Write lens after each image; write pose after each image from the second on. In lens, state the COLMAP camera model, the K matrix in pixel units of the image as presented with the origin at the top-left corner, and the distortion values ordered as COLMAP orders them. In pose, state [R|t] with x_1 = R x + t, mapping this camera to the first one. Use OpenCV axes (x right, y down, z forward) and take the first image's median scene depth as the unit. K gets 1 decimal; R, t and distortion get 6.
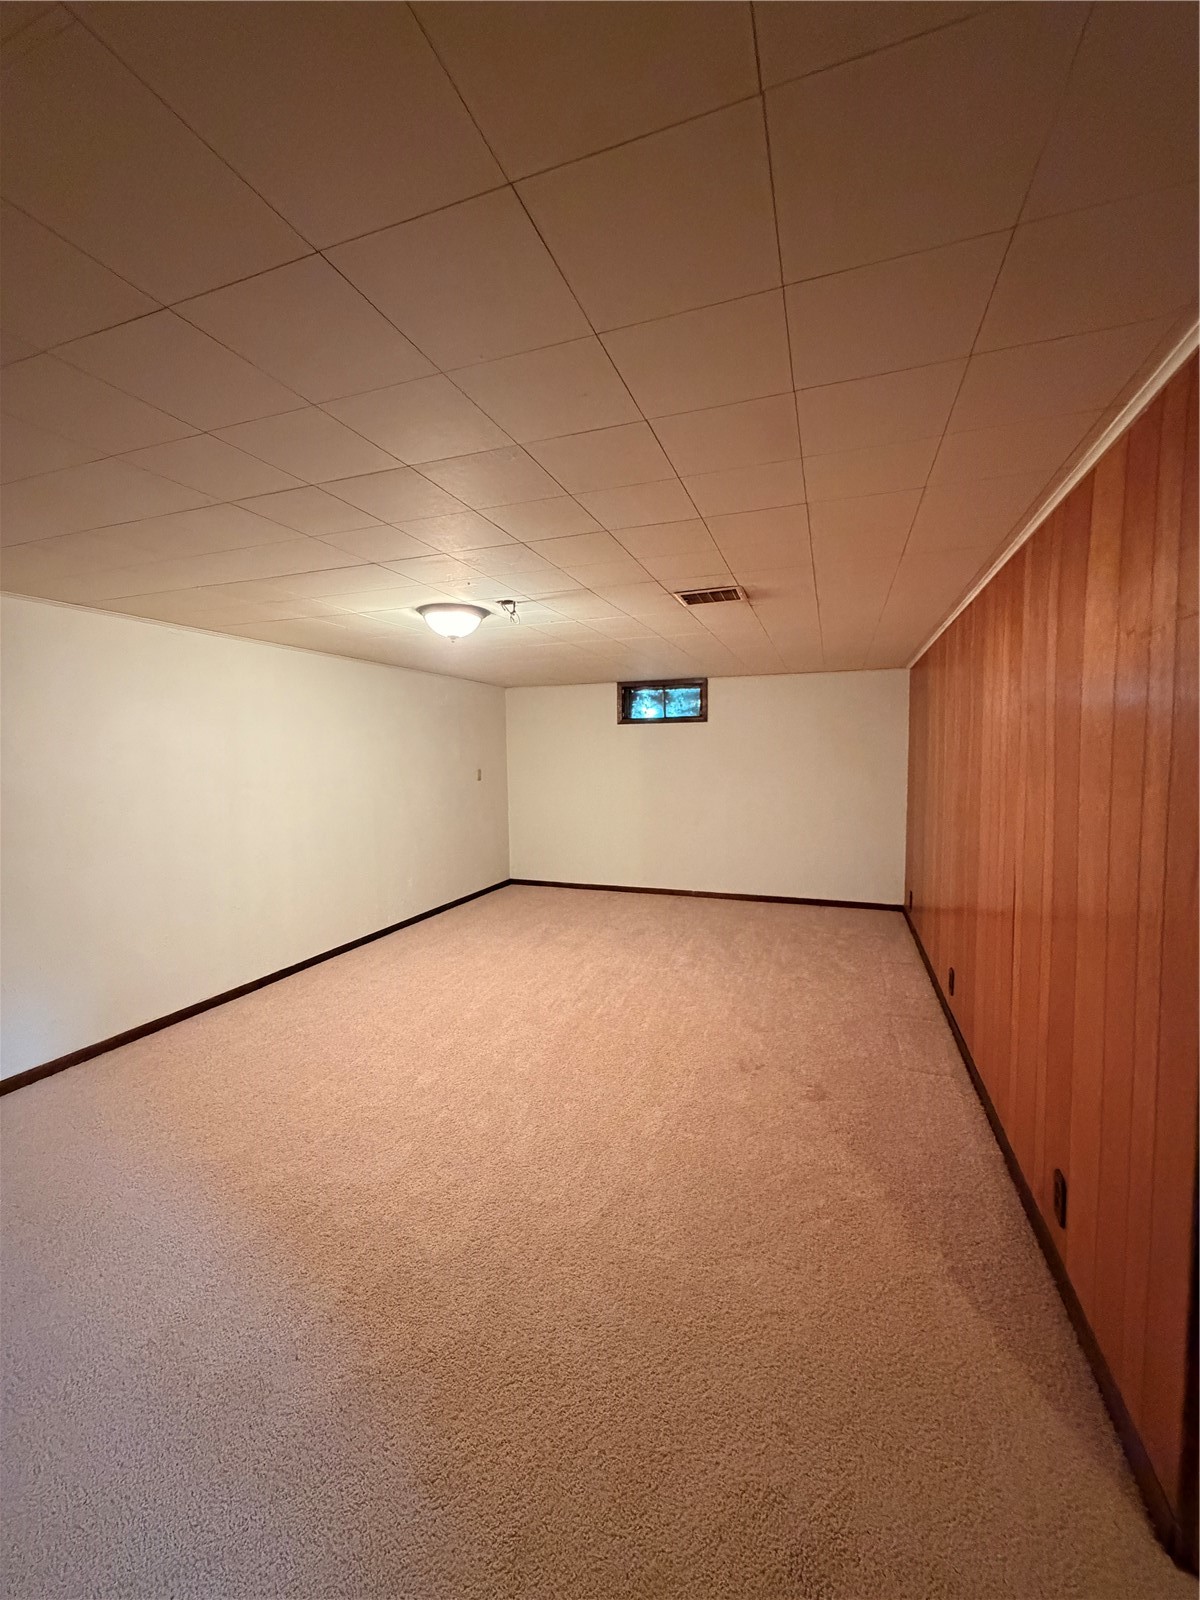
lens RADIAL K [[639.1, 0, 597.7], [0, 639.1, 790.2], [0, 0, 1]] dist [-0.002636, 0.000662]
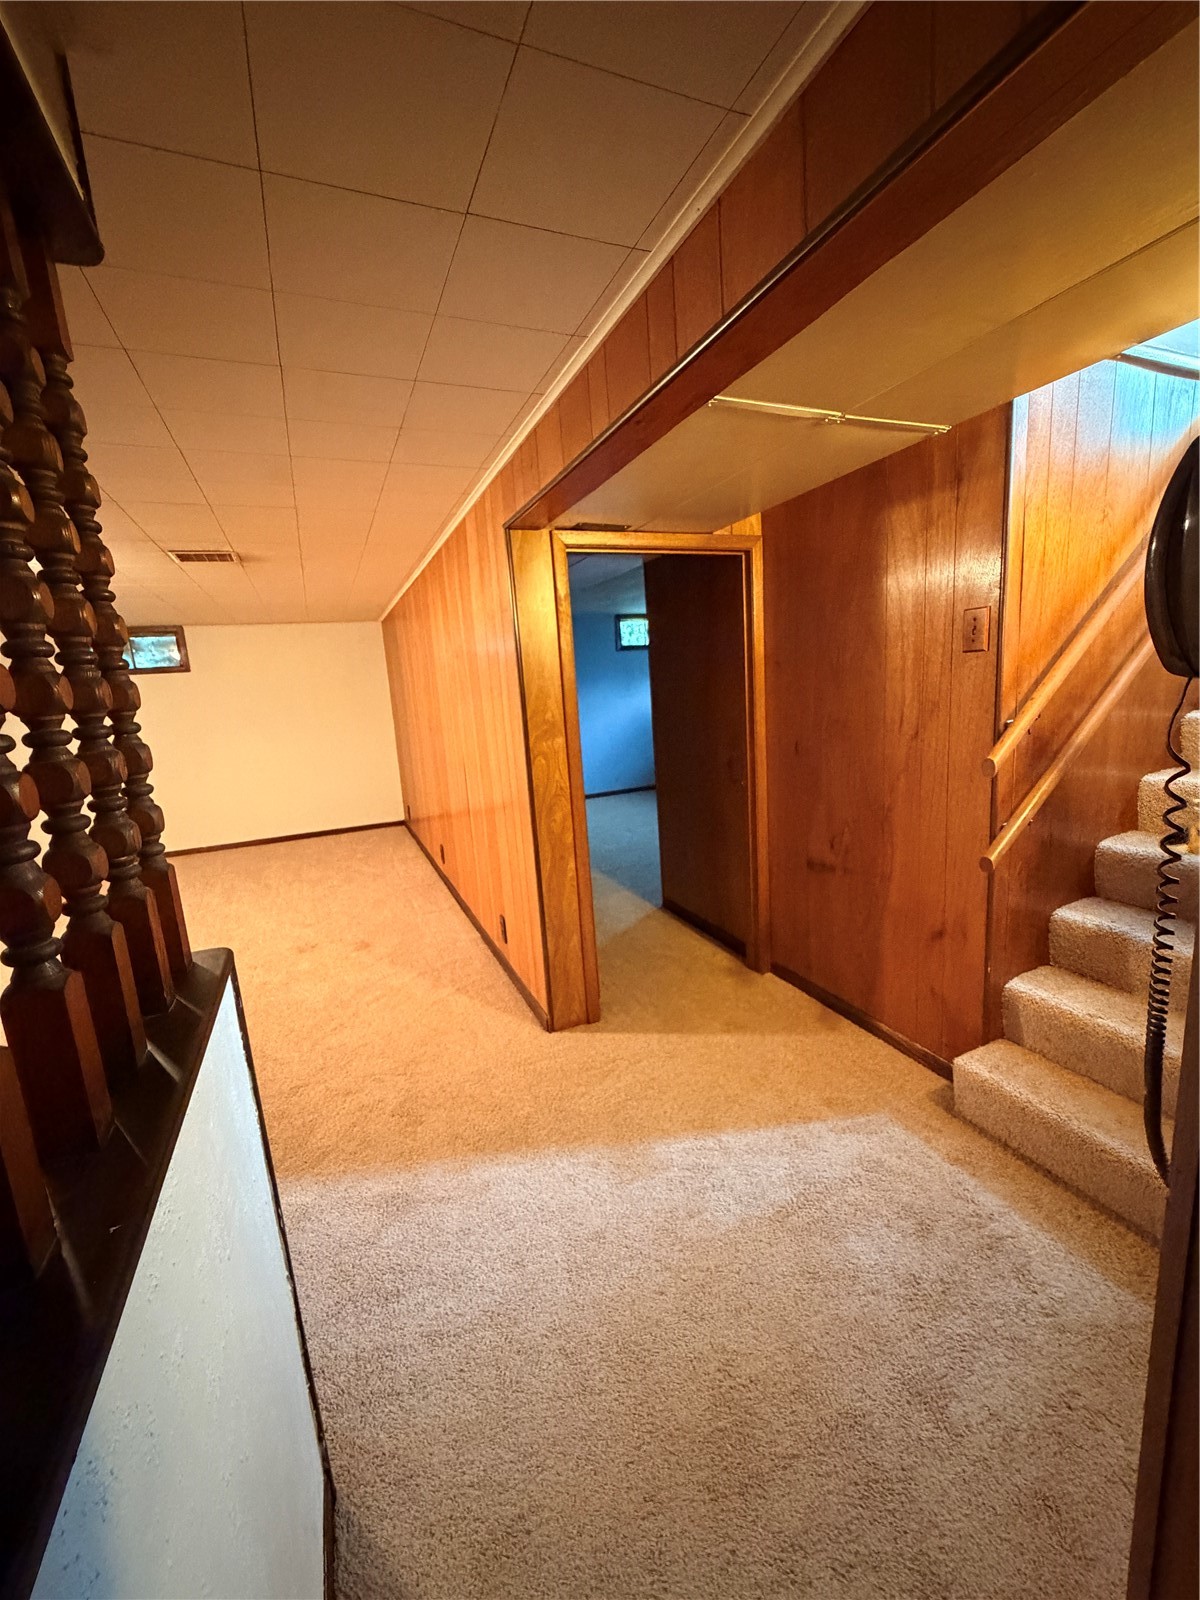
lens RADIAL K [[639.1, 0, 593.2], [0, 639.1, 798.3], [0, 0, 1]] dist [-0.002636, 0.000662]
pose [[0.725587, -0.165325, 0.667976, -0.095458], [0.102361, 0.985842, 0.132807, 0.024186], [-0.680475, -0.027988, 0.732237, -0.194605]]
